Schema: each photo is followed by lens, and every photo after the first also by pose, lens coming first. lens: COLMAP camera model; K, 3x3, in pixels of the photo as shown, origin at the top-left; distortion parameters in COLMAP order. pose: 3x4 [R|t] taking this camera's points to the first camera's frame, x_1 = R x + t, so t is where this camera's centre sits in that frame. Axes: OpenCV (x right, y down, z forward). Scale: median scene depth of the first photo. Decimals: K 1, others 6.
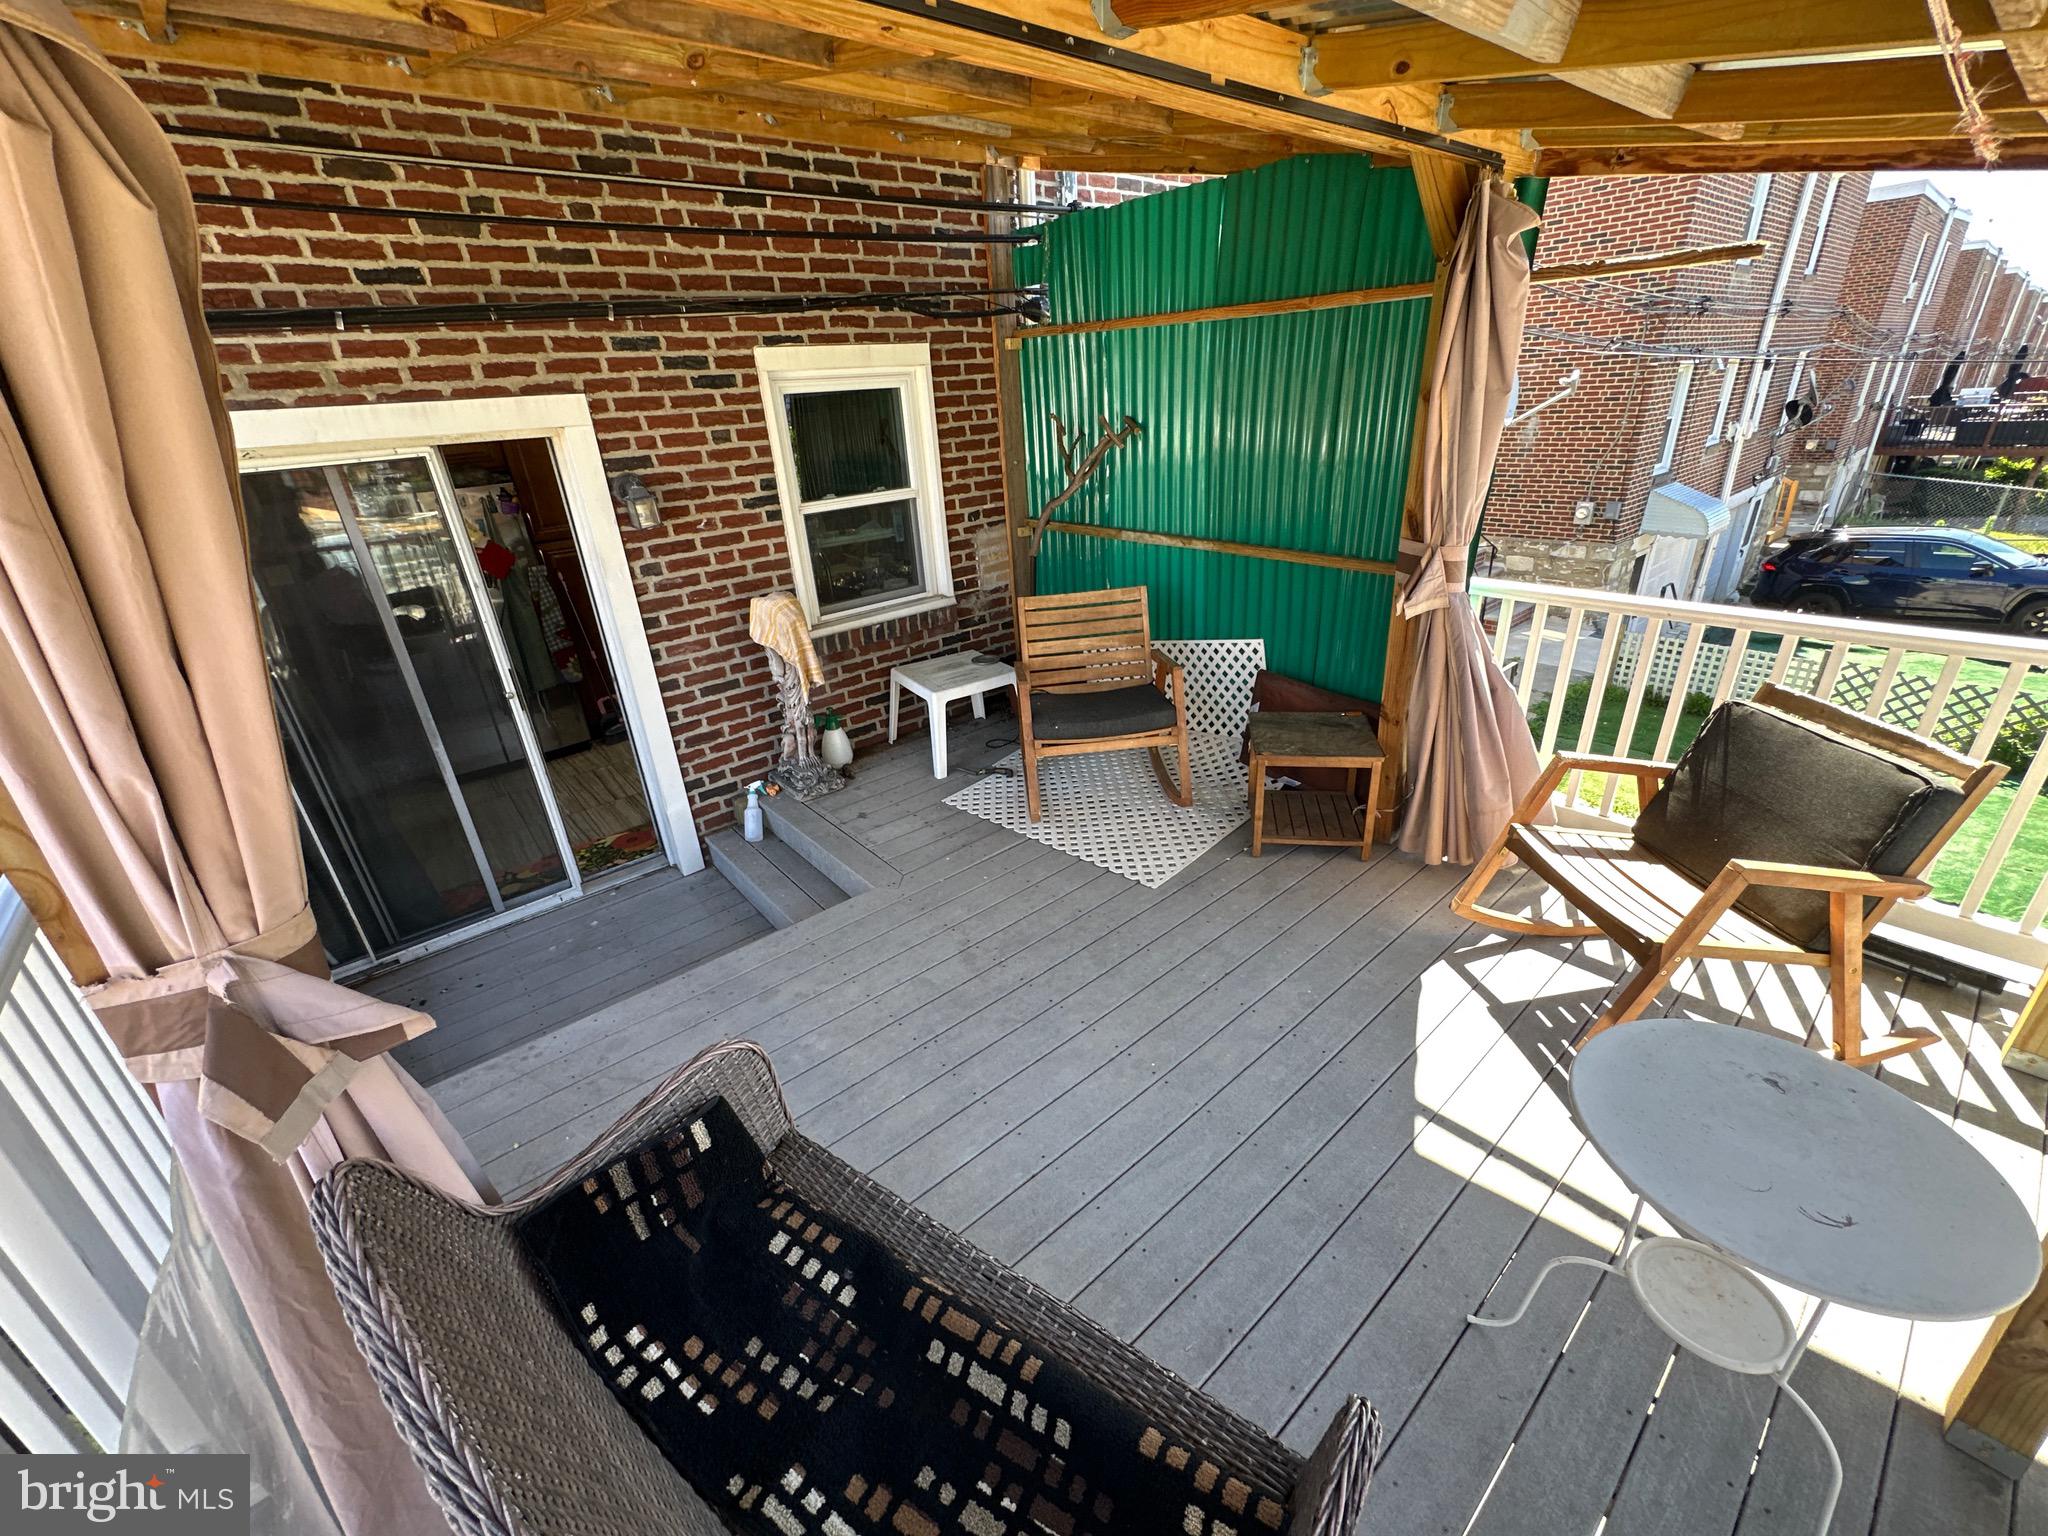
lens RADIAL K [[814.2, 0, 1027.6], [0, 814.2, 769.1], [0, 0, 1]] dist [-0.005713, 0.000826]
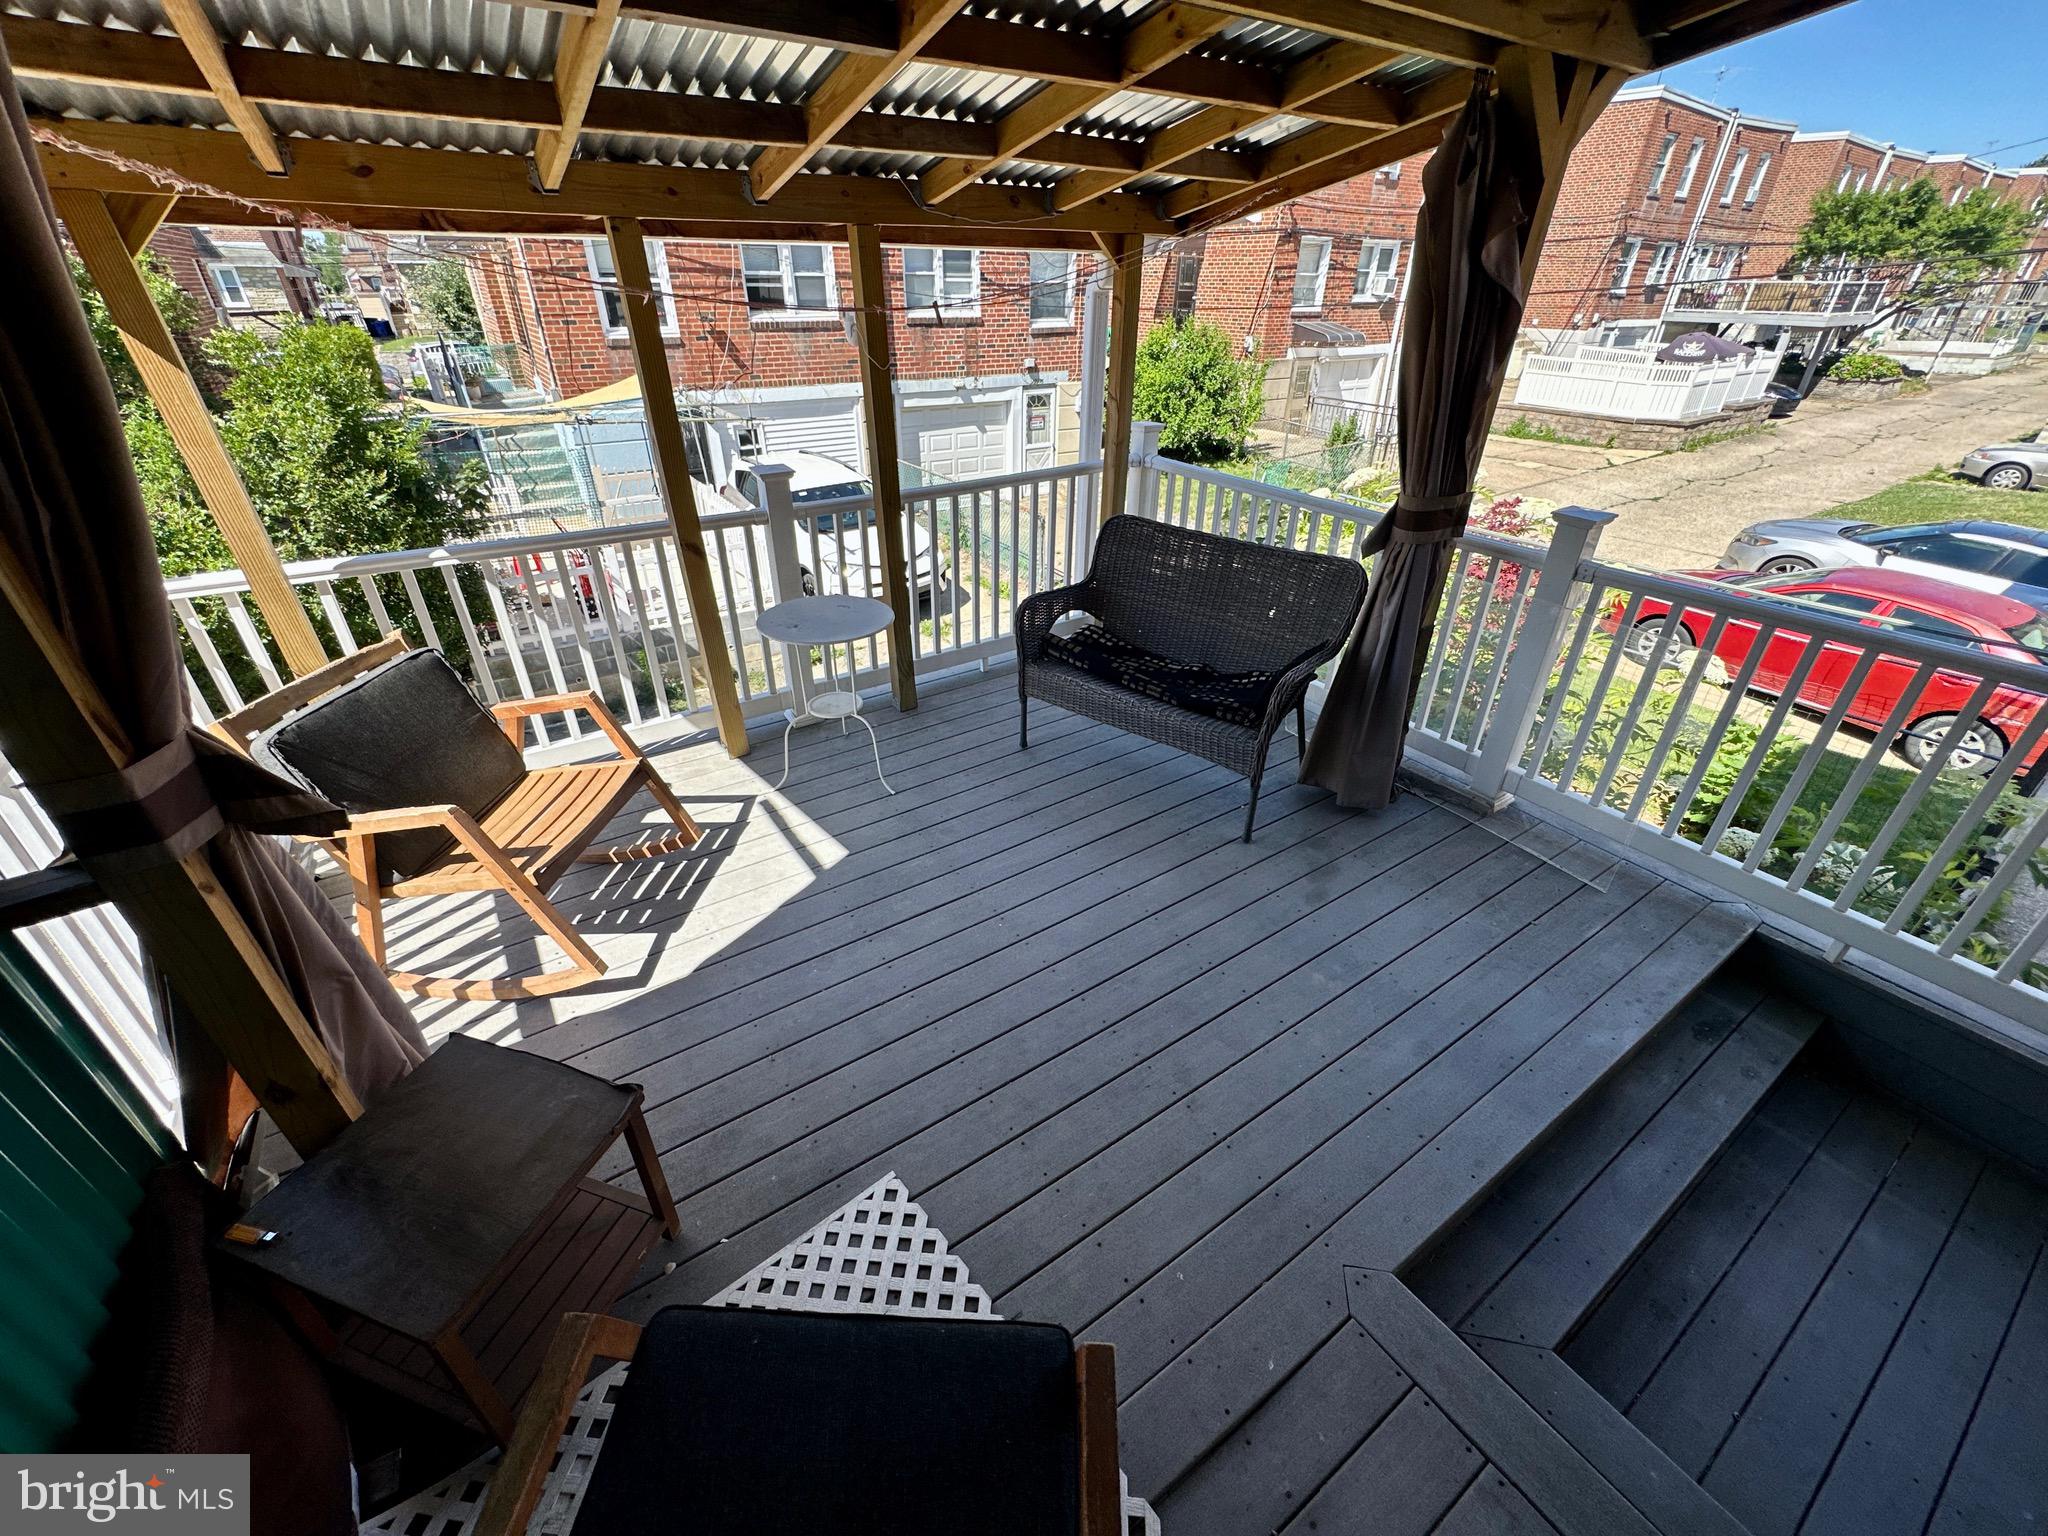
lens RADIAL K [[814.2, 0, 1012.9], [0, 814.2, 760.3], [0, 0, 1]] dist [-0.005713, 0.000826]
pose [[-0.991141, -0.002008, 0.132798, -0.013181], [0.106516, 0.585235, 0.803837, -0.459909], [-0.079332, 0.810861, -0.579837, 0.978397]]
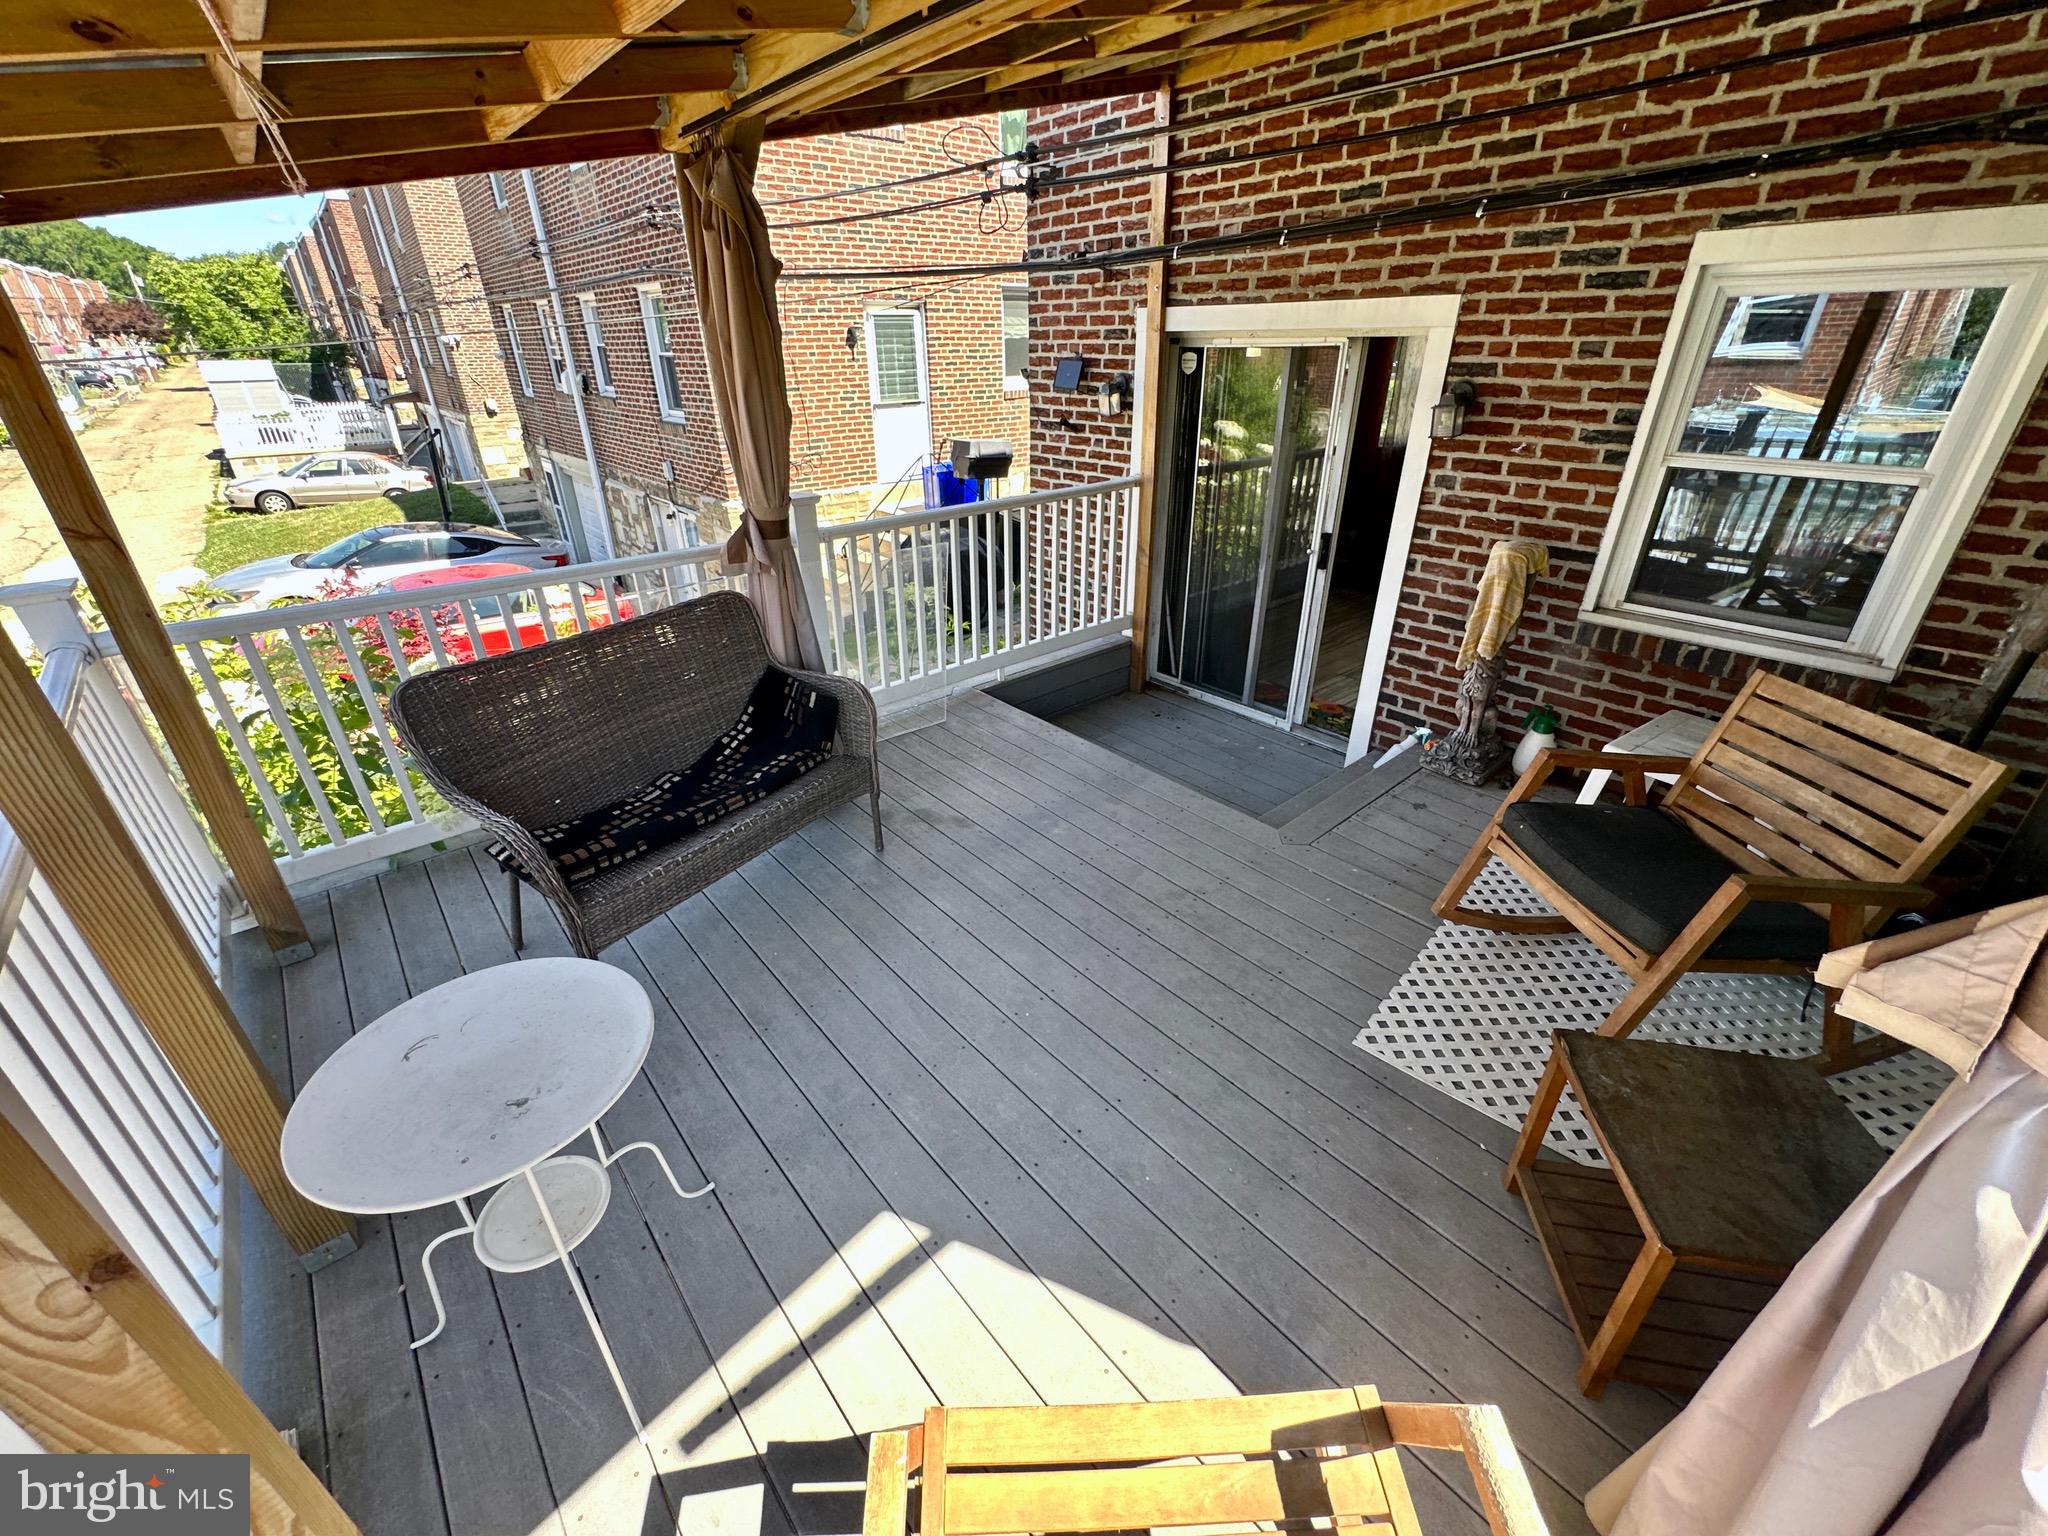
lens RADIAL K [[814.2, 0, 1020.6], [0, 814.2, 771.3], [0, 0, 1]] dist [-0.005713, 0.000826]
pose [[0.008019, 0.520430, -0.853867, 0.570461], [-0.407706, 0.781399, 0.472432, -0.230644], [0.913078, 0.344338, 0.218448, 0.442104]]
